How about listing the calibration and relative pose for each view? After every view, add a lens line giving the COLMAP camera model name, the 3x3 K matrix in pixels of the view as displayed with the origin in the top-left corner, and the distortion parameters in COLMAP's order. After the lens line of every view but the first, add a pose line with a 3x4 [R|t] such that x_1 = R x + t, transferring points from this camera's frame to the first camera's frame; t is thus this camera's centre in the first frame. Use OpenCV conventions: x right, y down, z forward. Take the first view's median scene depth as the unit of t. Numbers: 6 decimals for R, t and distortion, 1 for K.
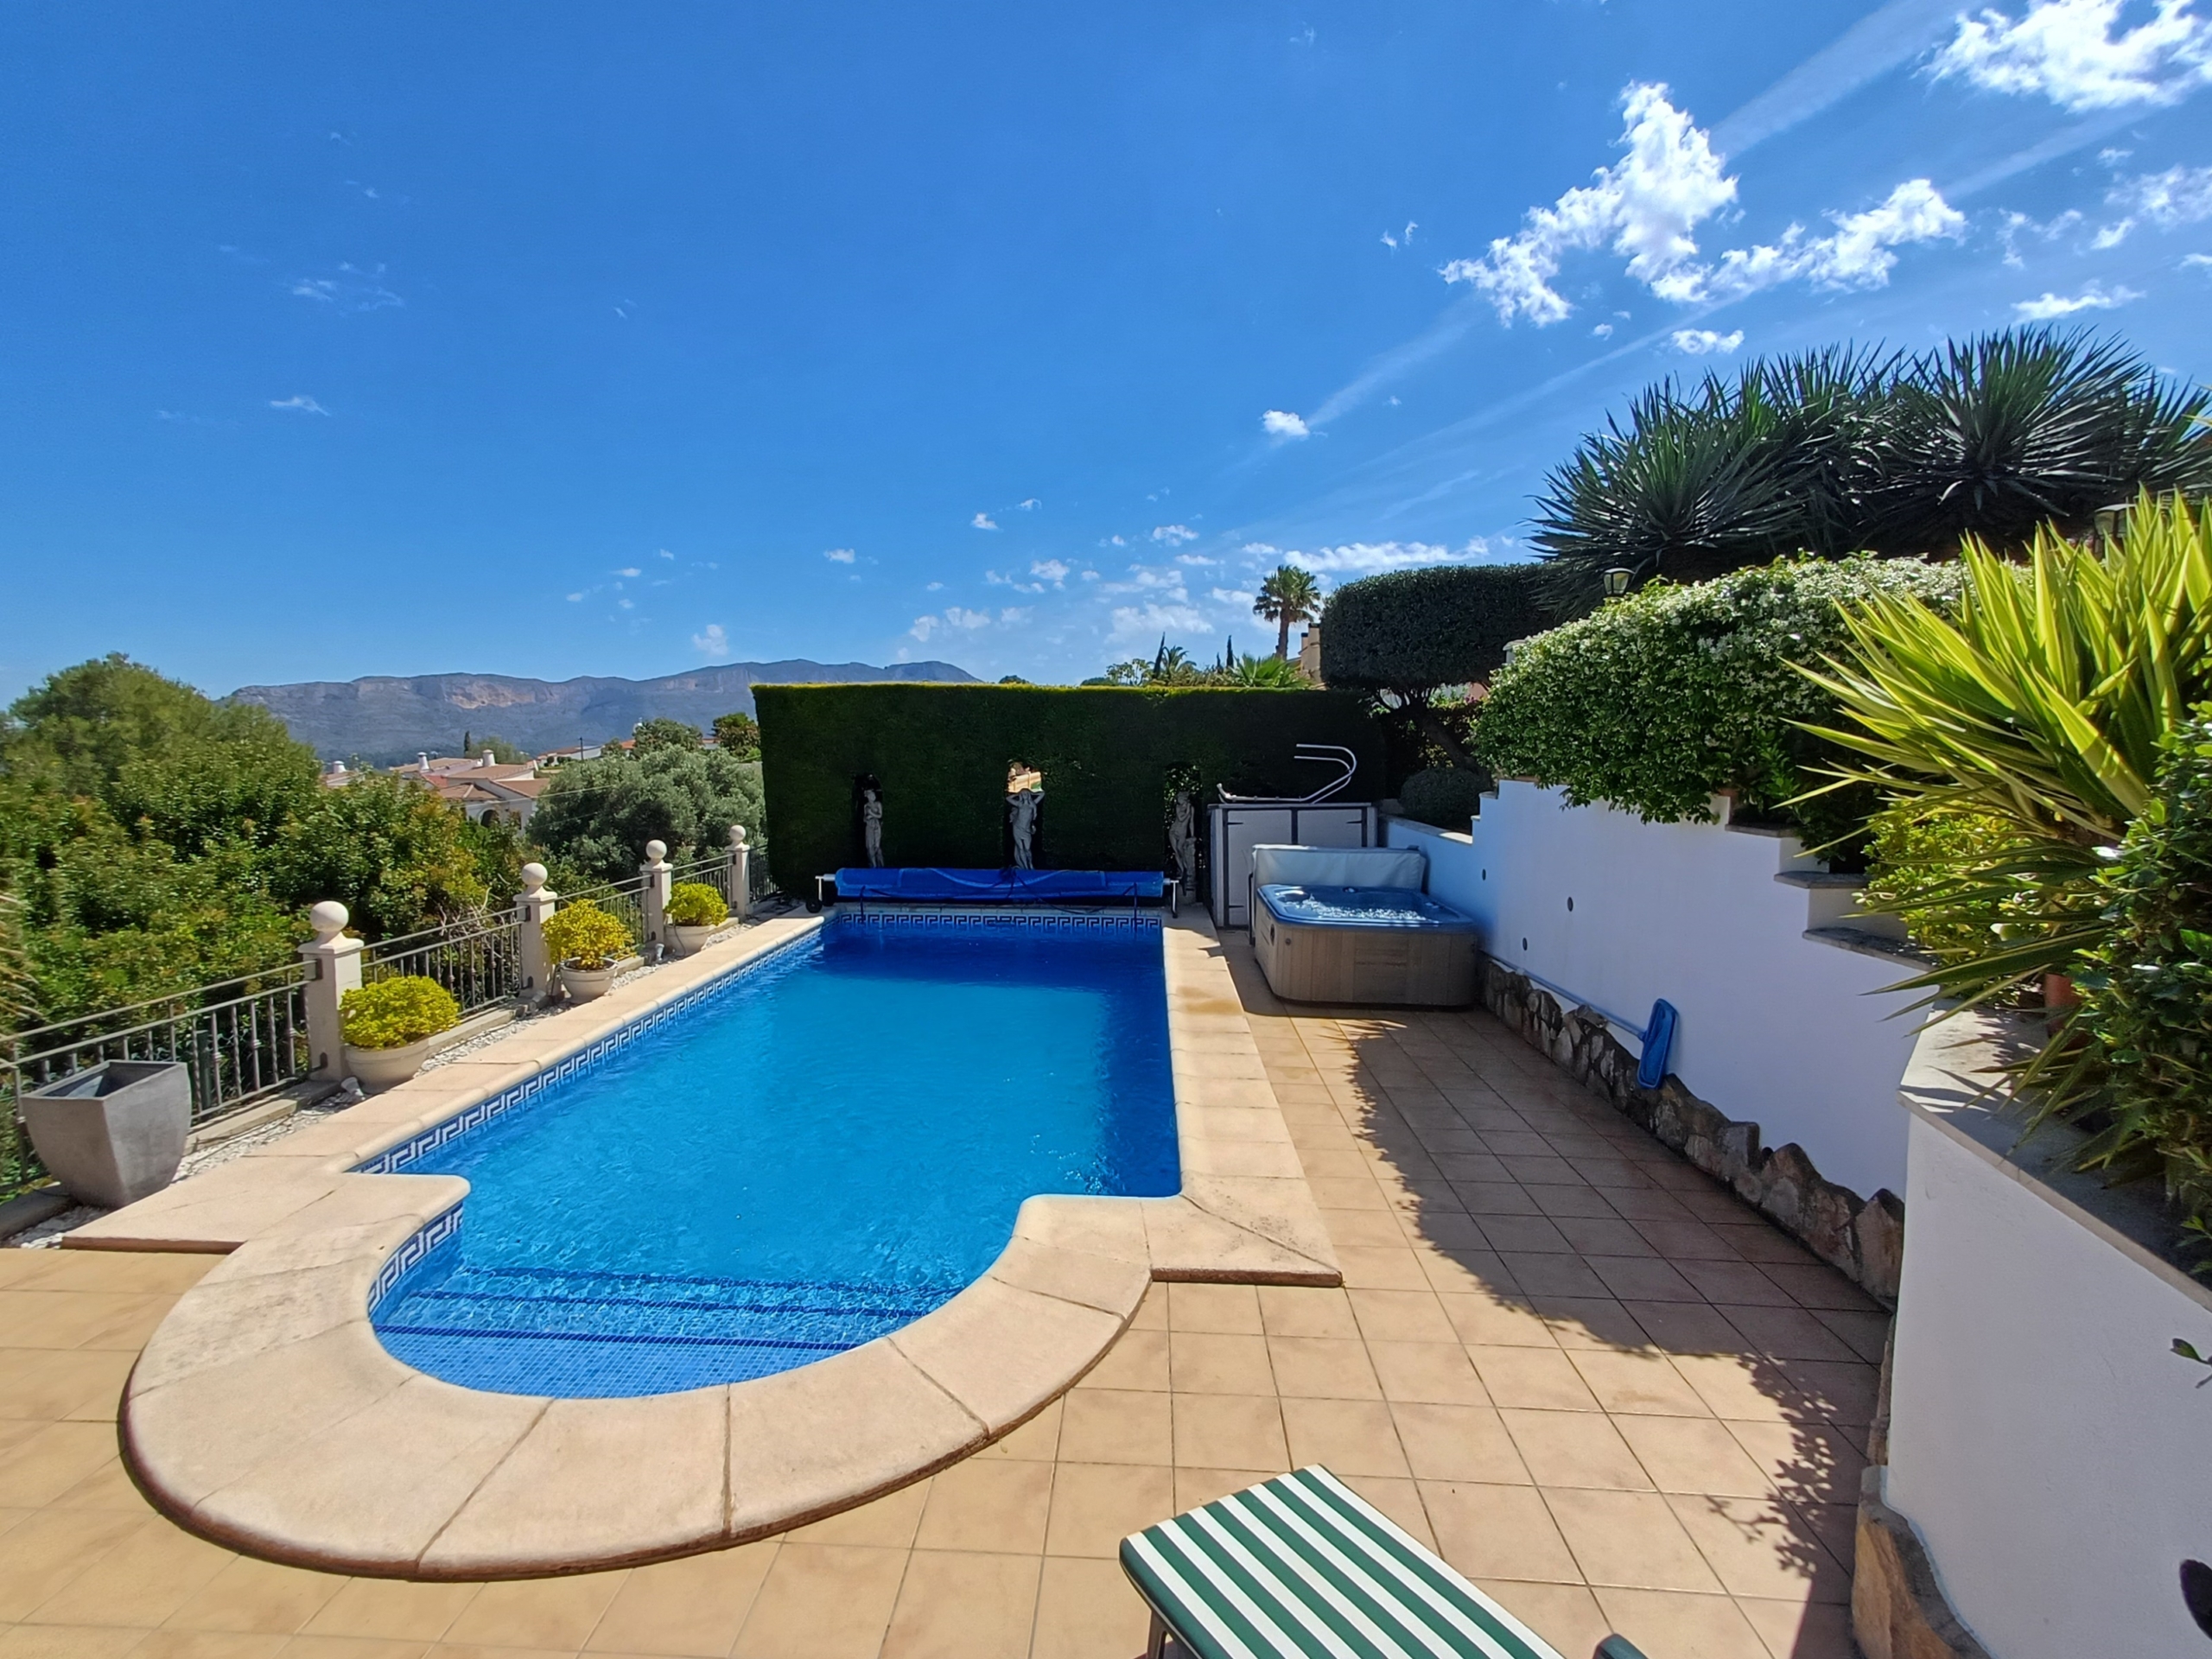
lens RADIAL K [[1004.7, 0, 1104.2], [0, 1004.7, 851.5], [0, 0, 1]] dist [-0.003745, -0.000043]
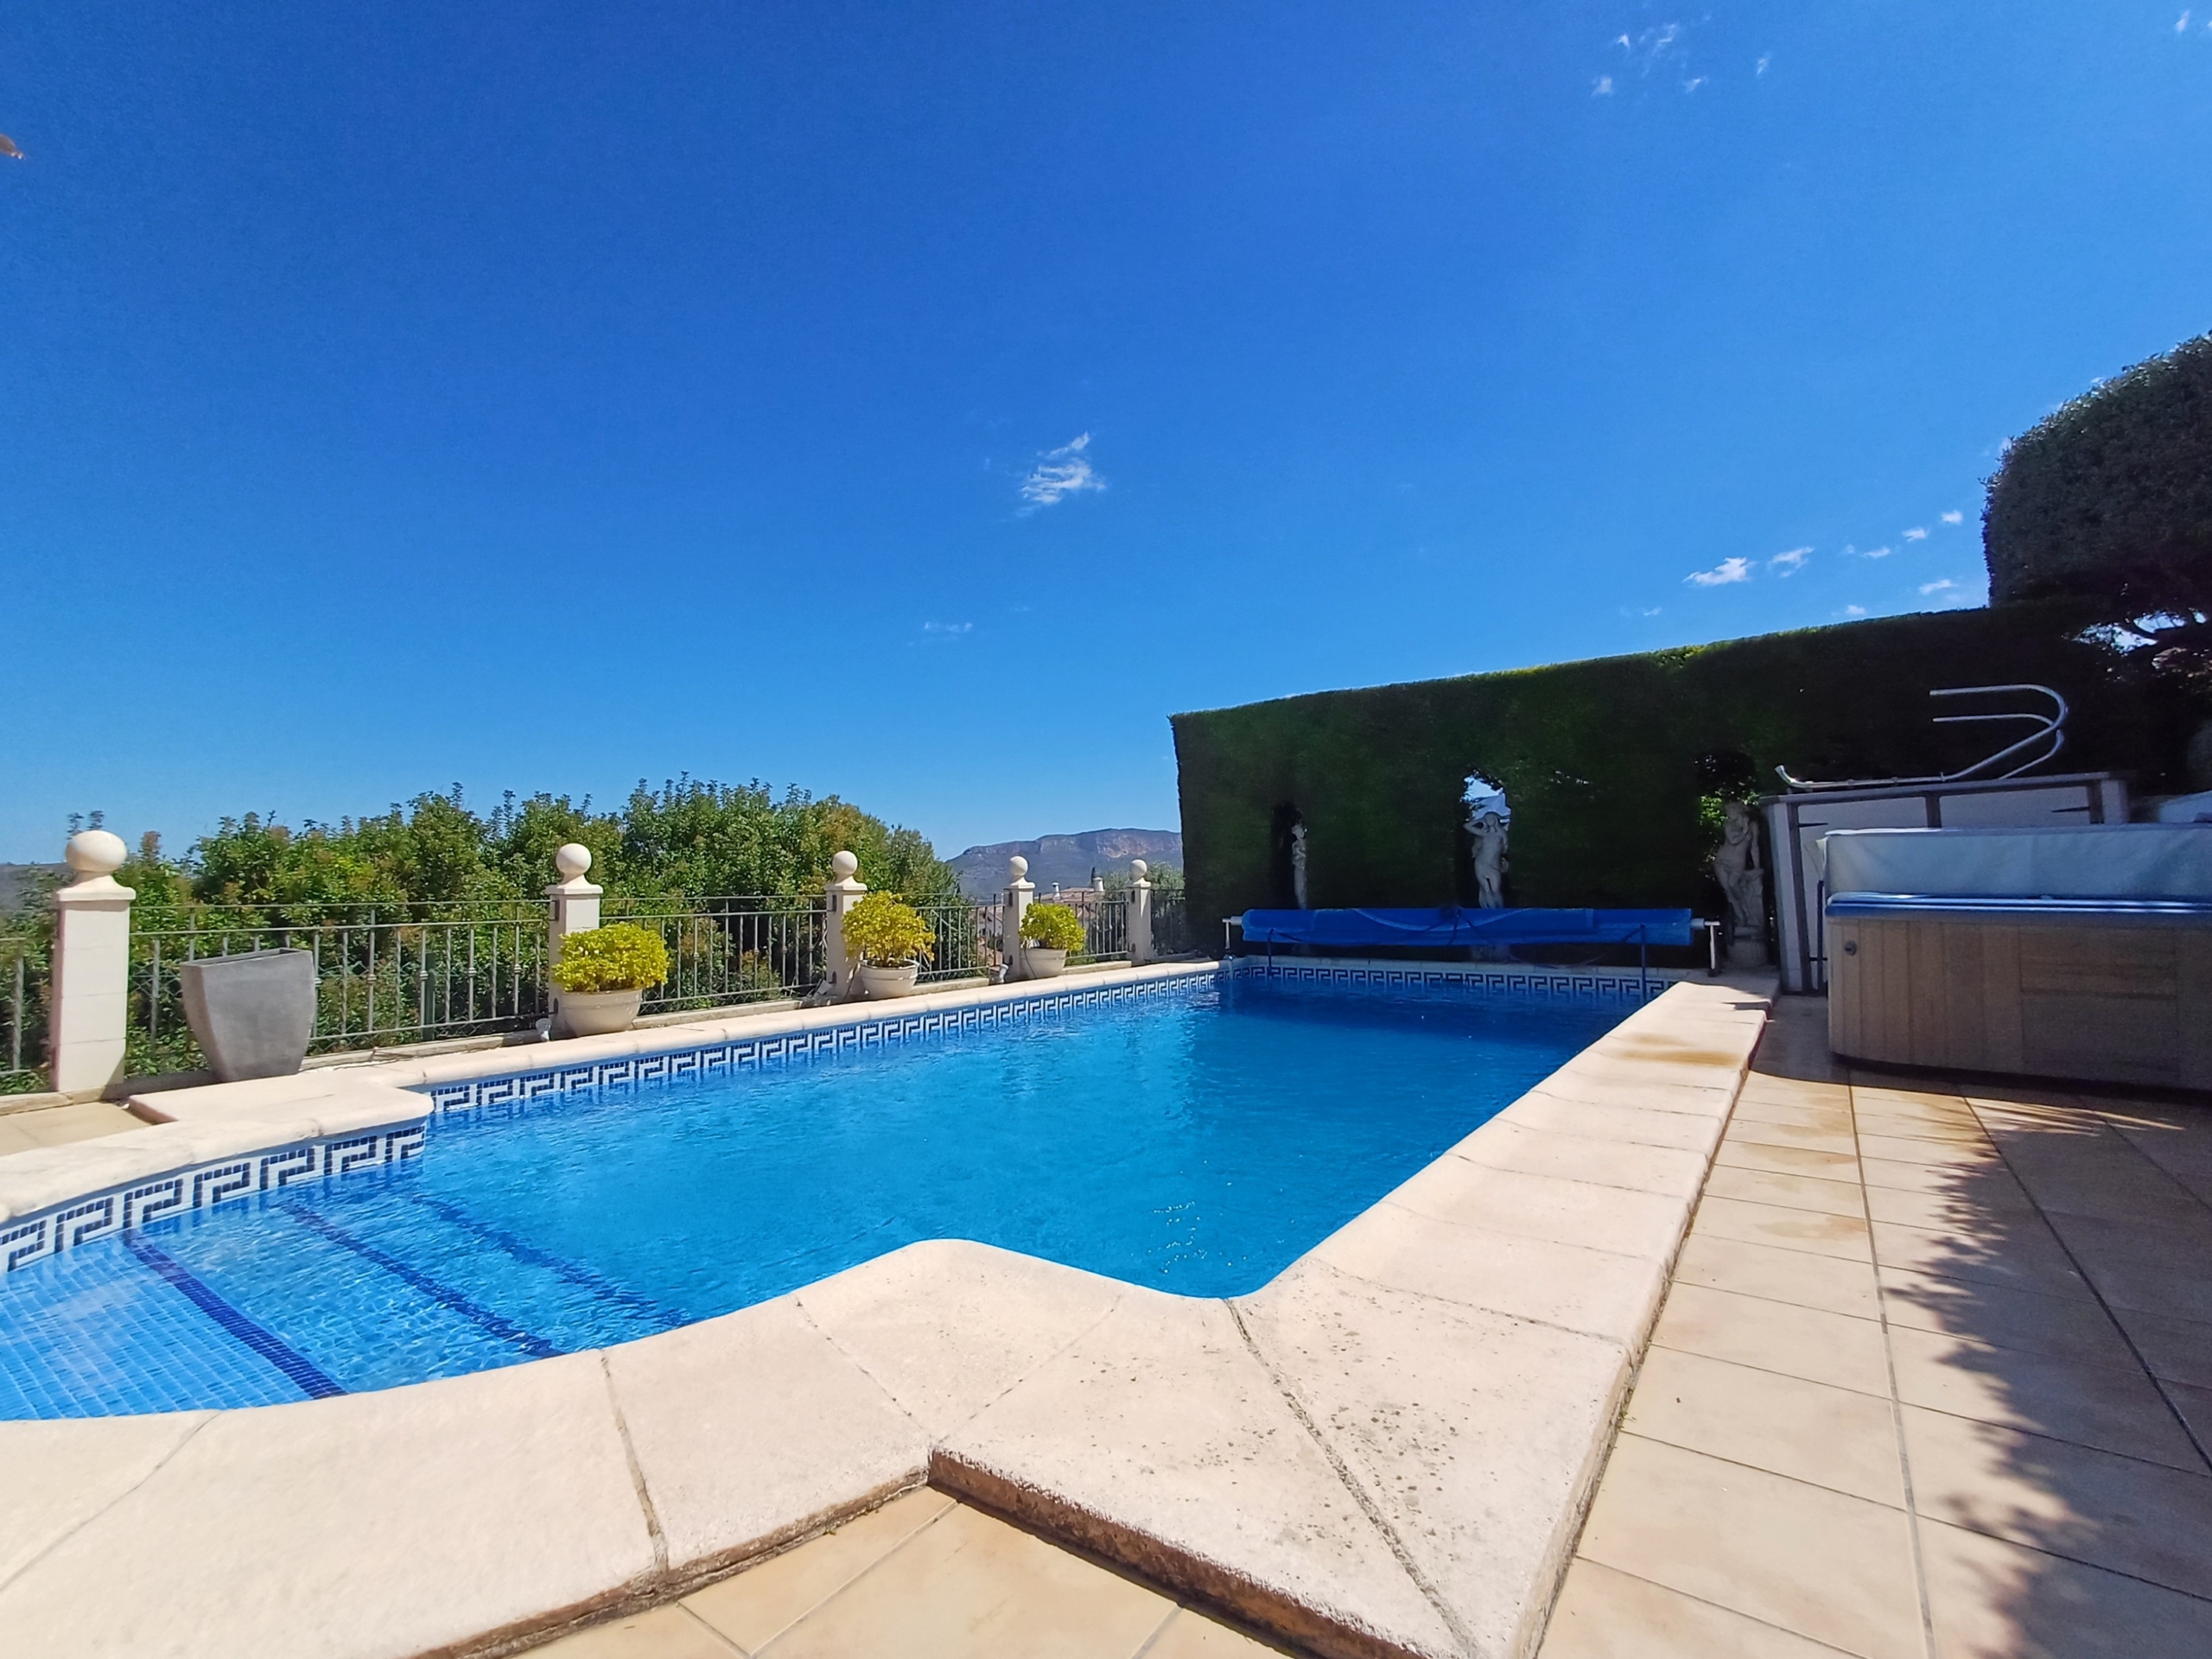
lens RADIAL K [[1004.7, 0, 1092.6], [0, 1004.7, 845.9], [0, 0, 1]] dist [-0.003745, -0.000043]
pose [[0.834133, -0.042306, -0.549938, 0.109163], [-0.035703, 0.990822, -0.130376, 0.091183], [0.550406, 0.128385, 0.824967, 0.262323]]
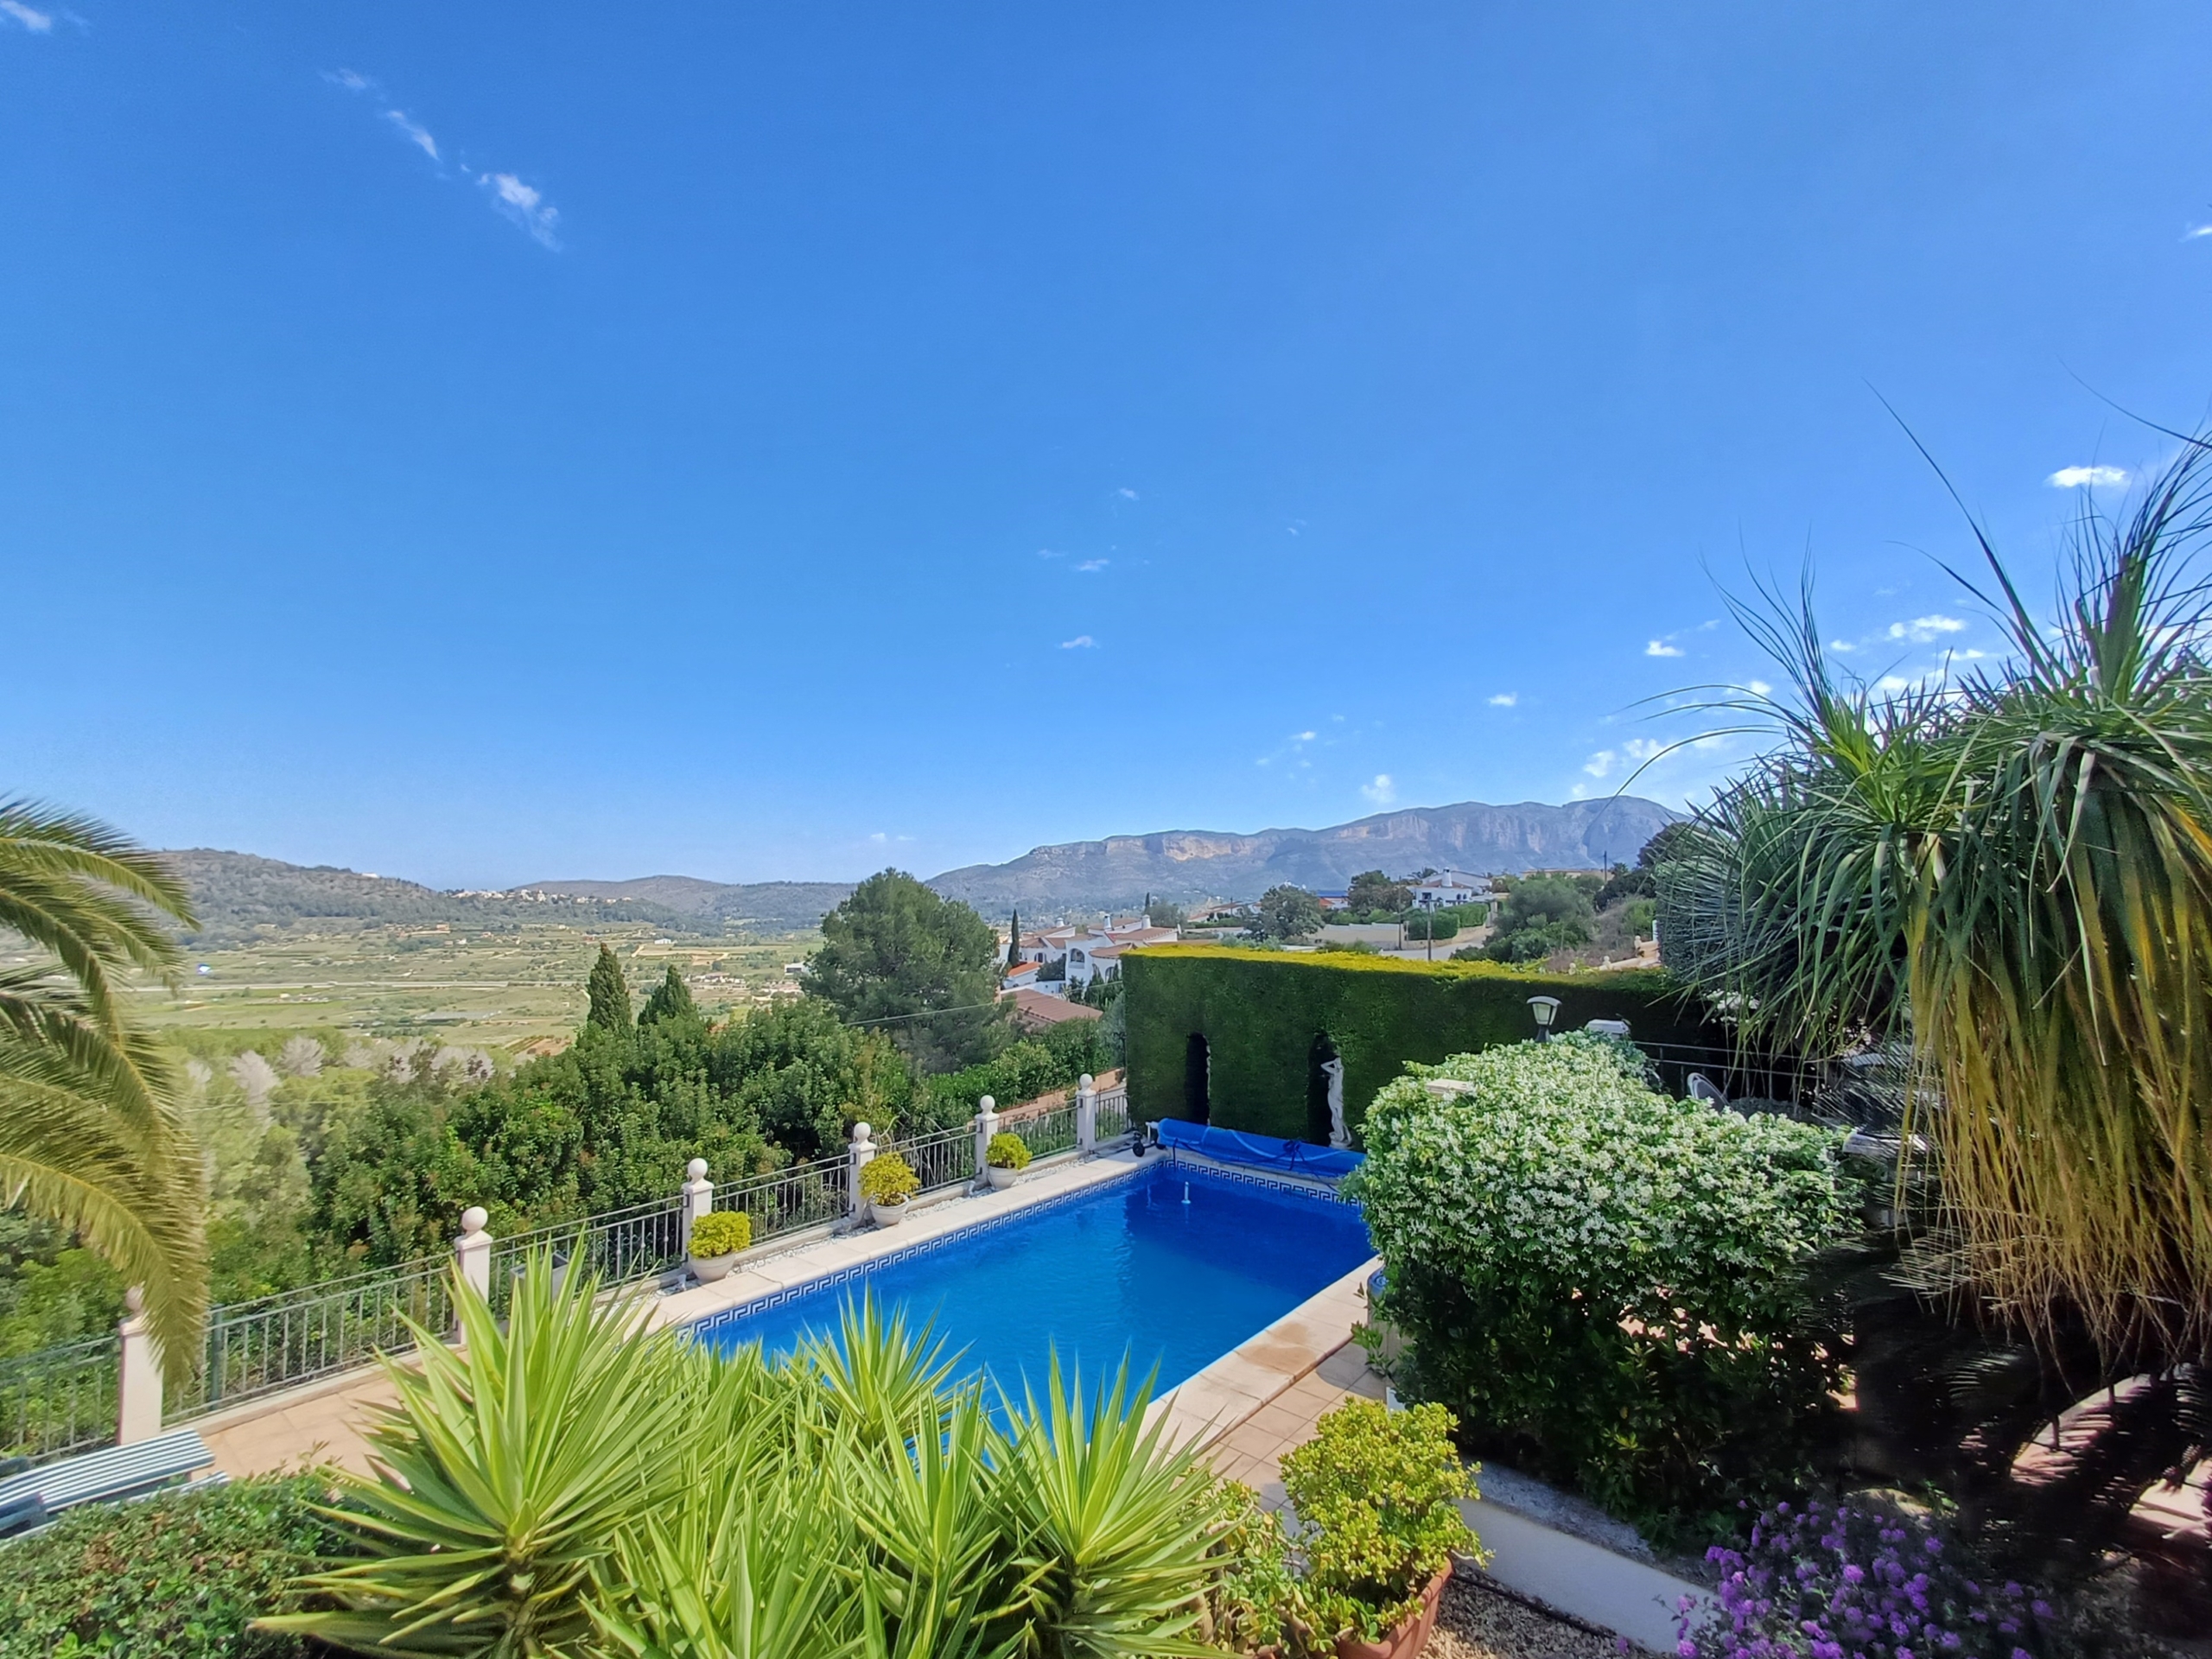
lens RADIAL K [[1004.7, 0, 1088.5], [0, 1004.7, 793.6], [0, 0, 1]] dist [-0.003745, -0.000043]
pose [[0.794175, -0.064013, -0.604308, 0.450027], [-0.057504, 0.982058, -0.179599, -0.160120], [0.604962, 0.177383, 0.776245, -0.010509]]
